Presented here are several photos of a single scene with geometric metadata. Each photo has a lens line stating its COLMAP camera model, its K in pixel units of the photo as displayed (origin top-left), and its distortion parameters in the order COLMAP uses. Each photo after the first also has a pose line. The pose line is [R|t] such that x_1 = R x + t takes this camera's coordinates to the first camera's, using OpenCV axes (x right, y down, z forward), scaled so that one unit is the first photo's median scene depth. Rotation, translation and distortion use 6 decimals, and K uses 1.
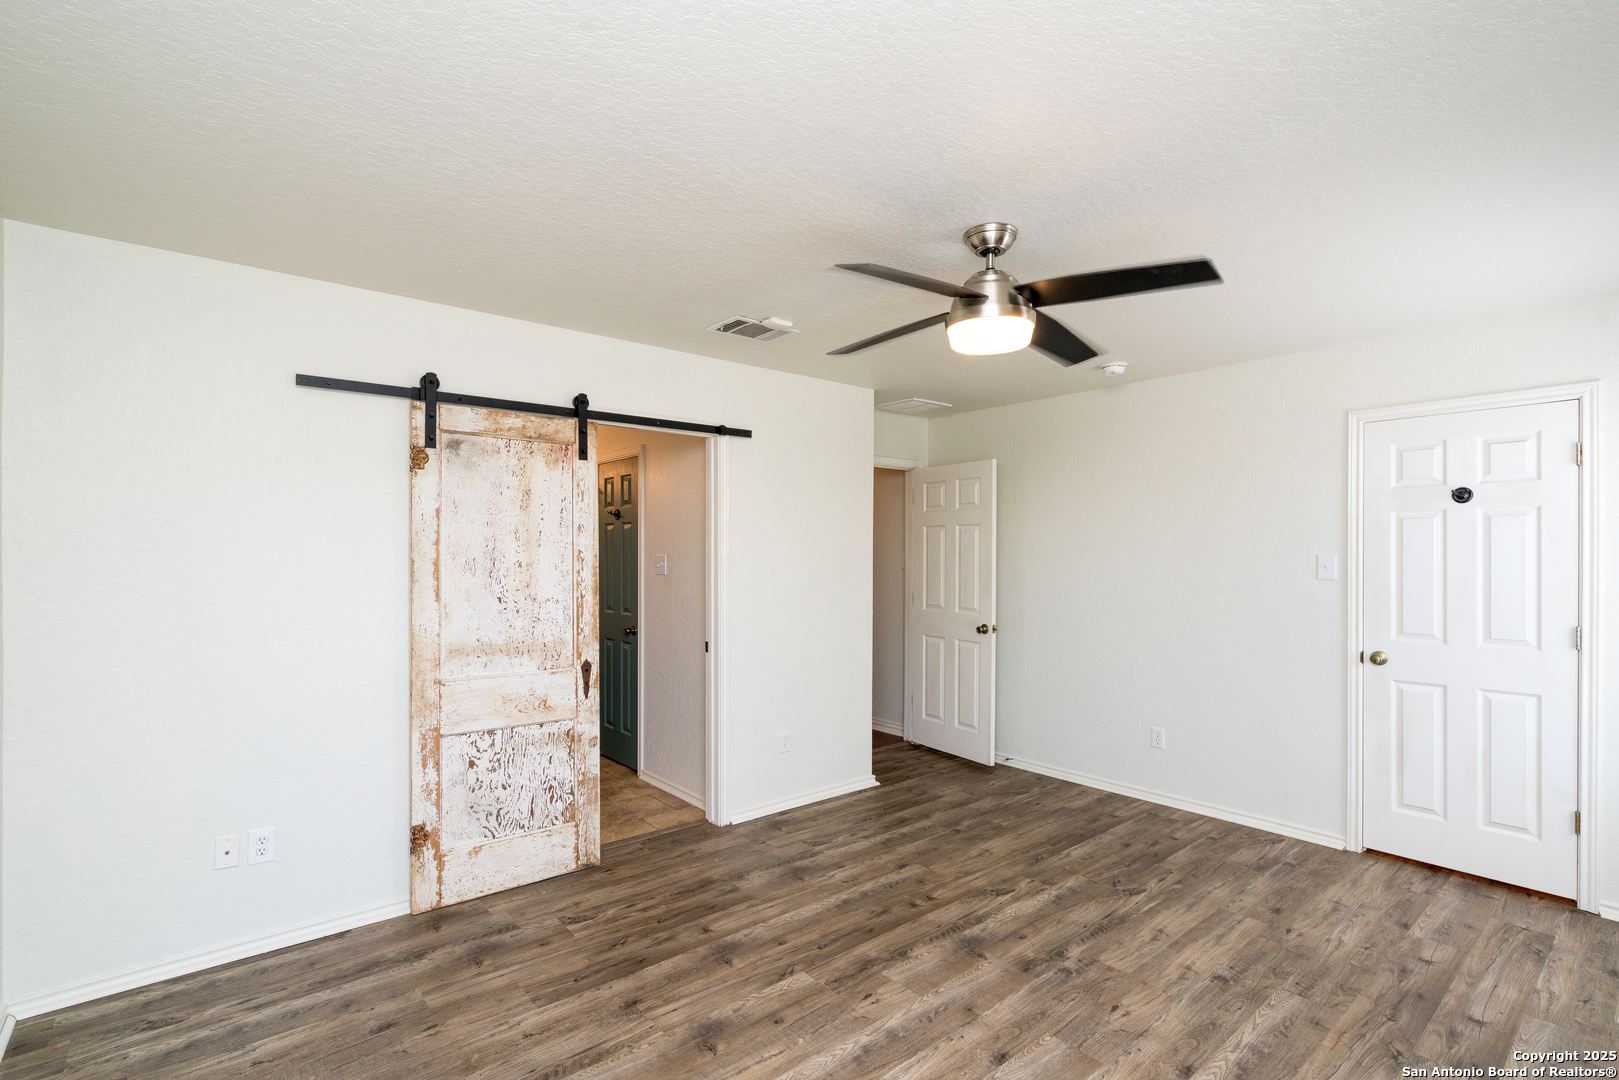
lens RADIAL K [[737.2, 0, 814.9], [0, 737.2, 546.9], [0, 0, 1]] dist [-0.005650, 0.002104]
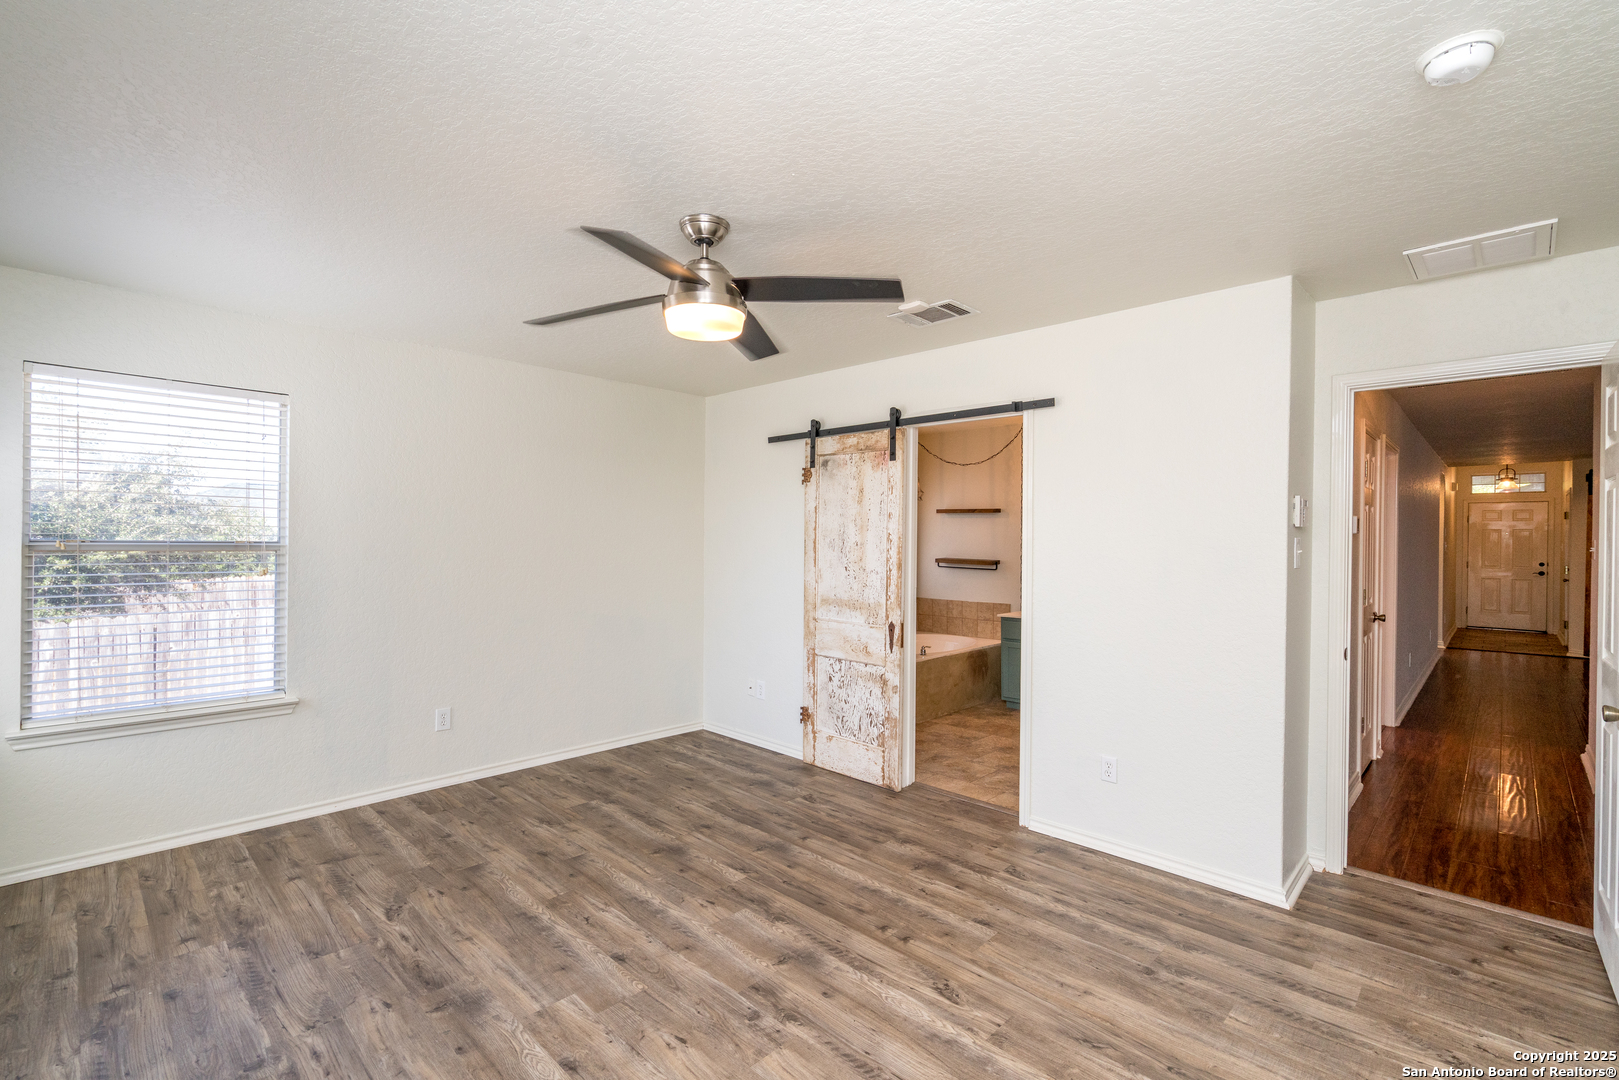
lens RADIAL K [[737.2, 0, 809.4], [0, 737.2, 540.7], [0, 0, 1]] dist [-0.005650, 0.002104]
pose [[0.102483, 0.005948, -0.994717, 0.964533], [0.004354, 0.999970, 0.006428, 0.008527], [0.994725, -0.004989, 0.102454, 0.782128]]
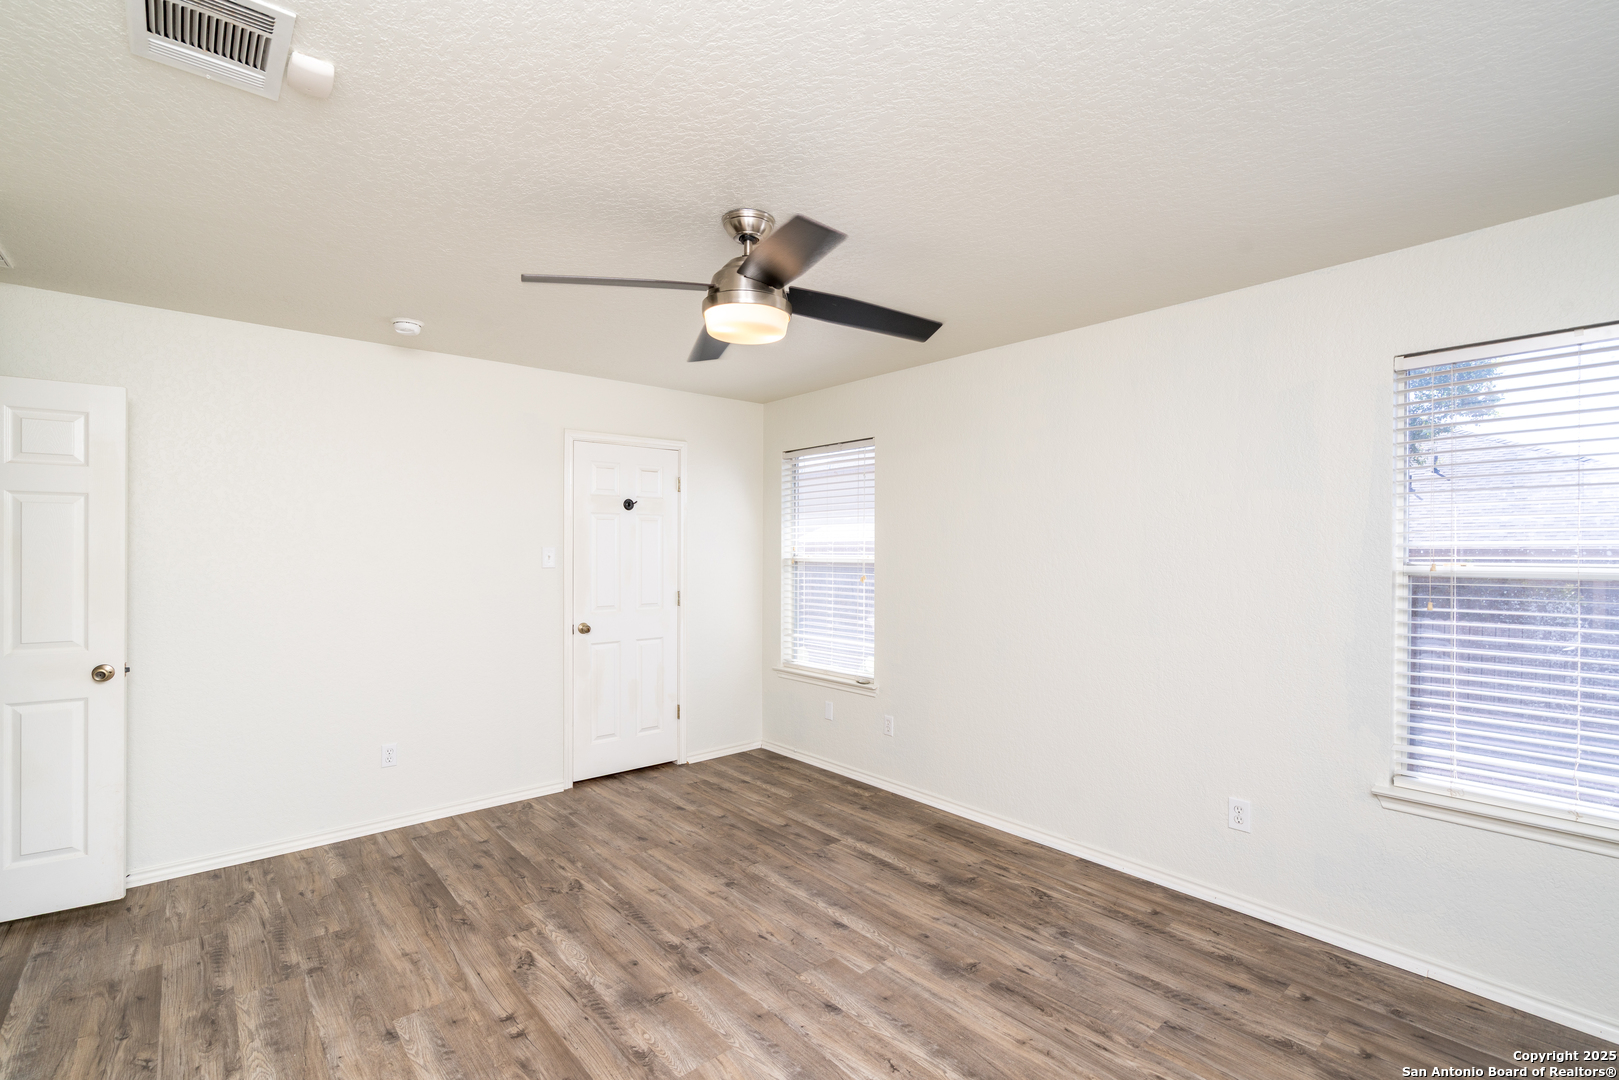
lens RADIAL K [[737.2, 0, 801.6], [0, 737.2, 549.6], [0, 0, 1]] dist [-0.005650, 0.002104]
pose [[-0.003186, -0.008529, 0.999959, -0.558002], [-0.014923, 0.999853, 0.008480, -0.001009], [-0.999884, -0.014895, -0.003312, 0.697367]]
